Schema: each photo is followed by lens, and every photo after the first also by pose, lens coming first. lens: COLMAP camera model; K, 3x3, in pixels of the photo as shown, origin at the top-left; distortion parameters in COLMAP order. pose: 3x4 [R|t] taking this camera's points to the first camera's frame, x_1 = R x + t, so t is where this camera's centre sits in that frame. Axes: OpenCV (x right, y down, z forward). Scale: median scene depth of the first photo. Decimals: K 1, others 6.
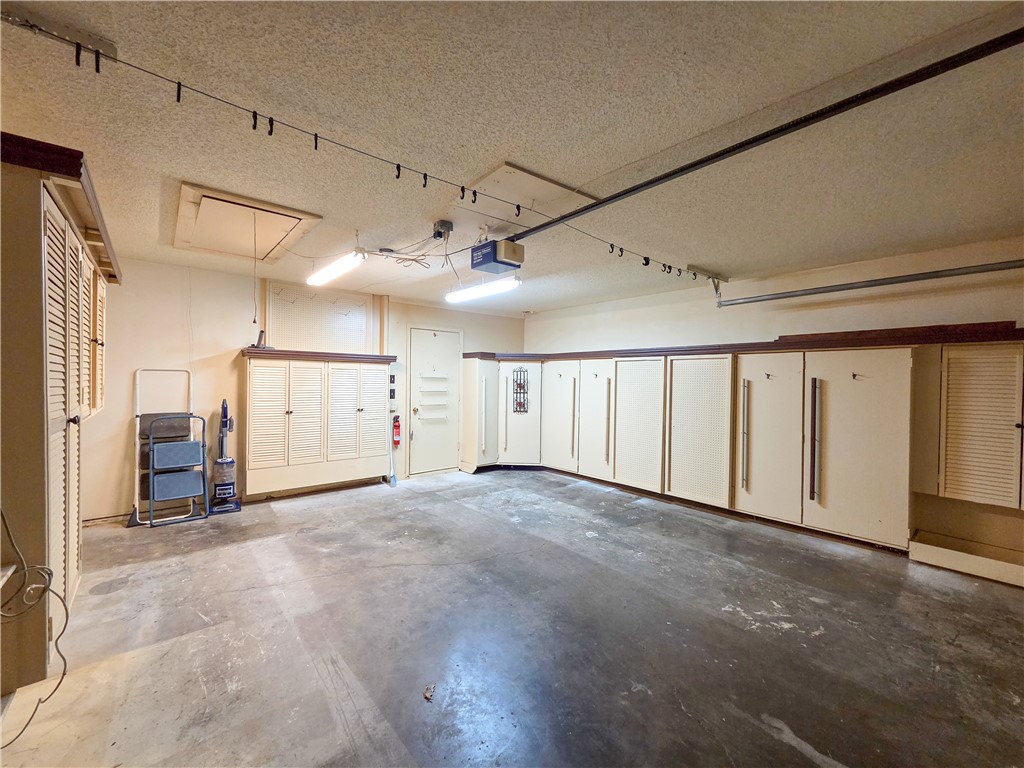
lens RADIAL K [[419.4, 0, 505.7], [0, 419.4, 383.7], [0, 0, 1]] dist [0.003225, -0.000064]
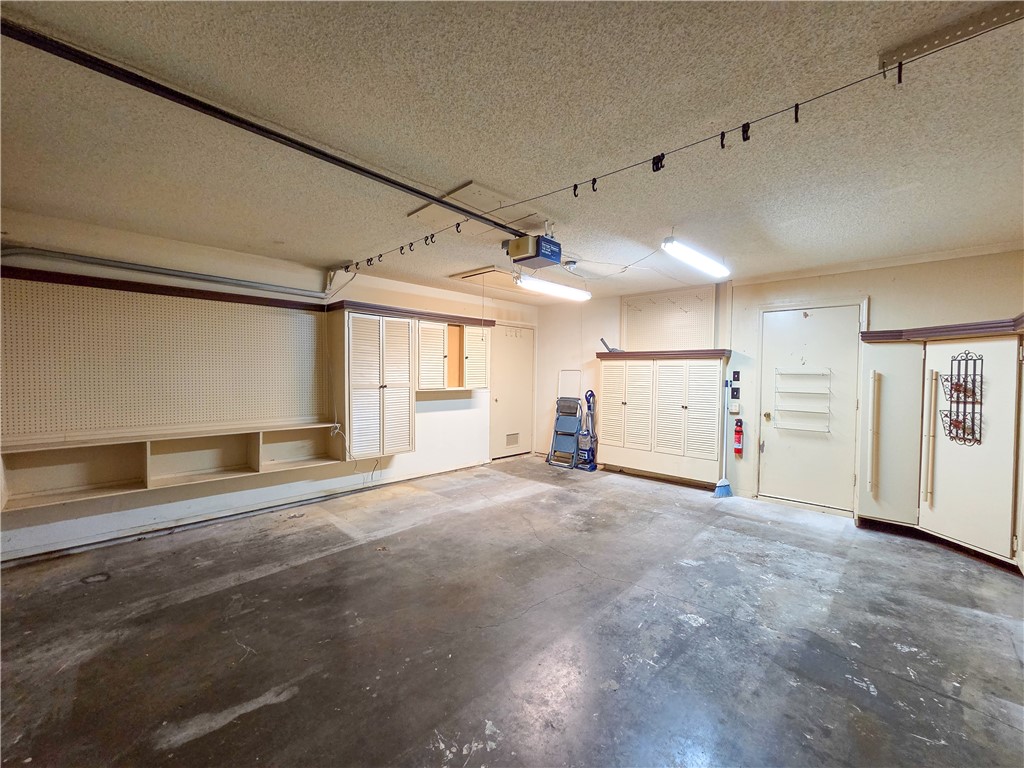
lens RADIAL K [[419.4, 0, 505.7], [0, 419.4, 383.7], [0, 0, 1]] dist [0.003225, -0.000064]
pose [[0.097715, 0.009913, -0.995165, 0.663667], [-0.020798, 0.999752, 0.007916, 0.009479], [0.994997, 0.019924, 0.097897, 0.550724]]
